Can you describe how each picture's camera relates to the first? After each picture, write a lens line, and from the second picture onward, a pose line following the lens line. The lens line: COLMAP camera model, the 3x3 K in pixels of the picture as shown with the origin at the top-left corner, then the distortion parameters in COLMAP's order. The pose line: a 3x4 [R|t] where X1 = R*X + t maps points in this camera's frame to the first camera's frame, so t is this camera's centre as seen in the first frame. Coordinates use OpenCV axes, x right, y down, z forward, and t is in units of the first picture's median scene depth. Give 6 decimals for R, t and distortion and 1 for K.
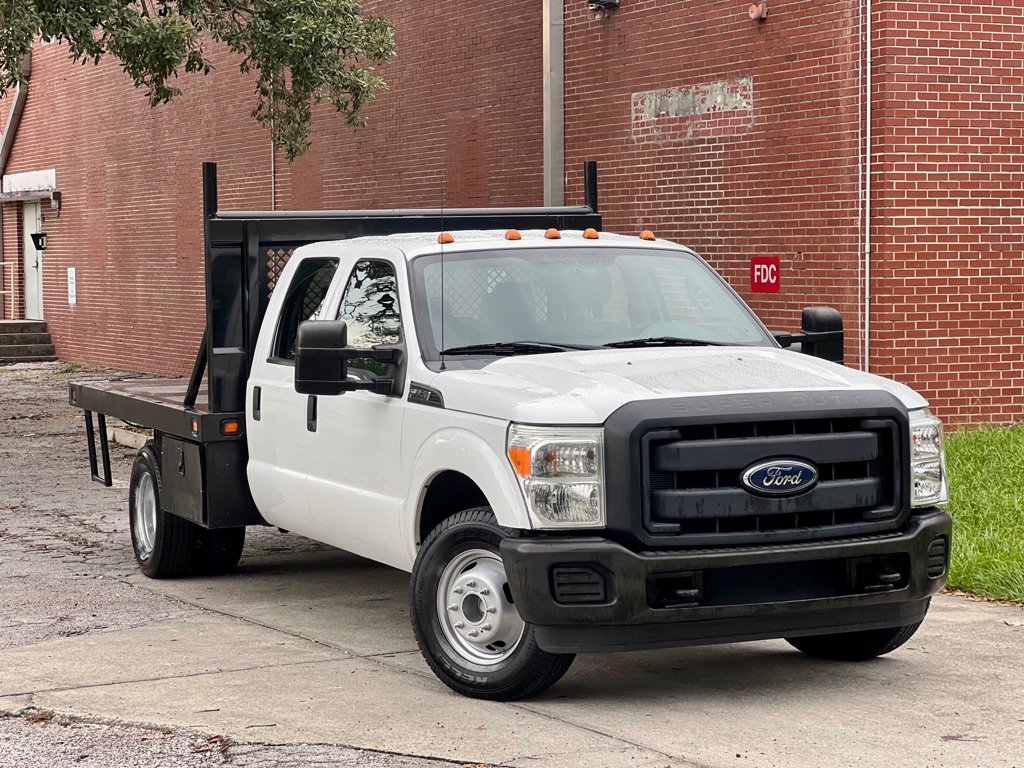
lens RADIAL K [[2300.1, 0, 512.0], [0, 2300.1, 320.5], [0, 0, 1]] dist [0.172295, 0.494992]
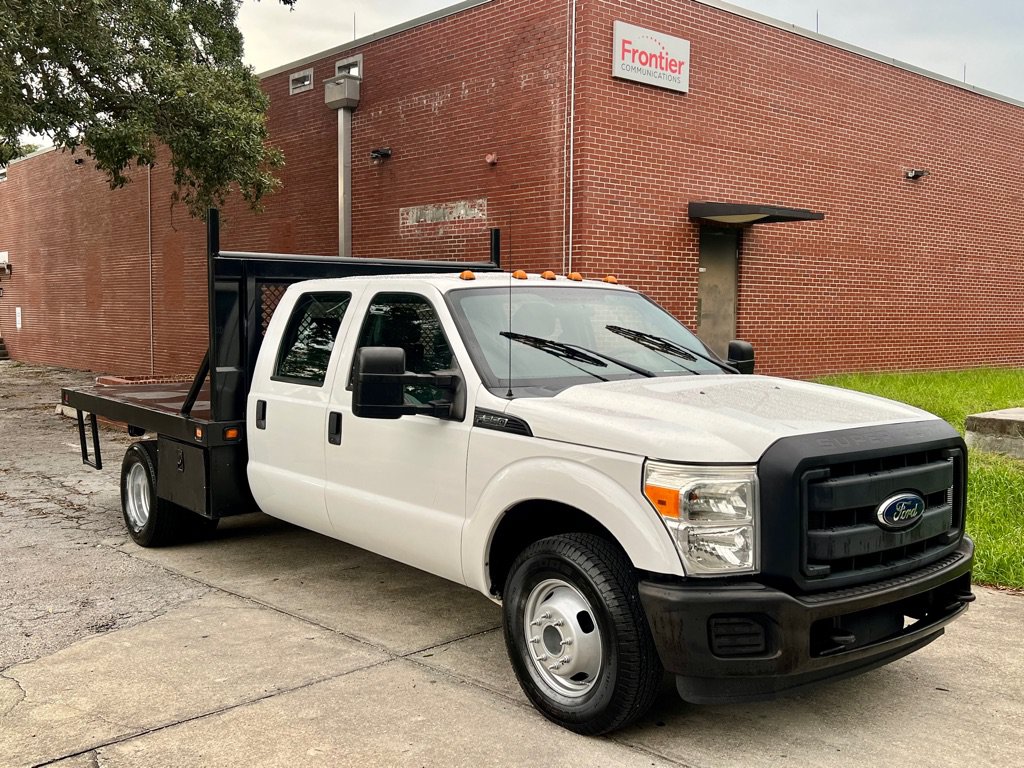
lens RADIAL K [[1012.6, 0, 508.1], [0, 1012.6, 386.1], [0, 0, 1]] dist [0.146873, -0.353193]
pose [[0.963882, -0.000654, 0.266327, -0.123934], [-0.011231, 0.999008, 0.043101, -0.002761], [-0.266091, -0.044535, 0.962918, 0.451792]]
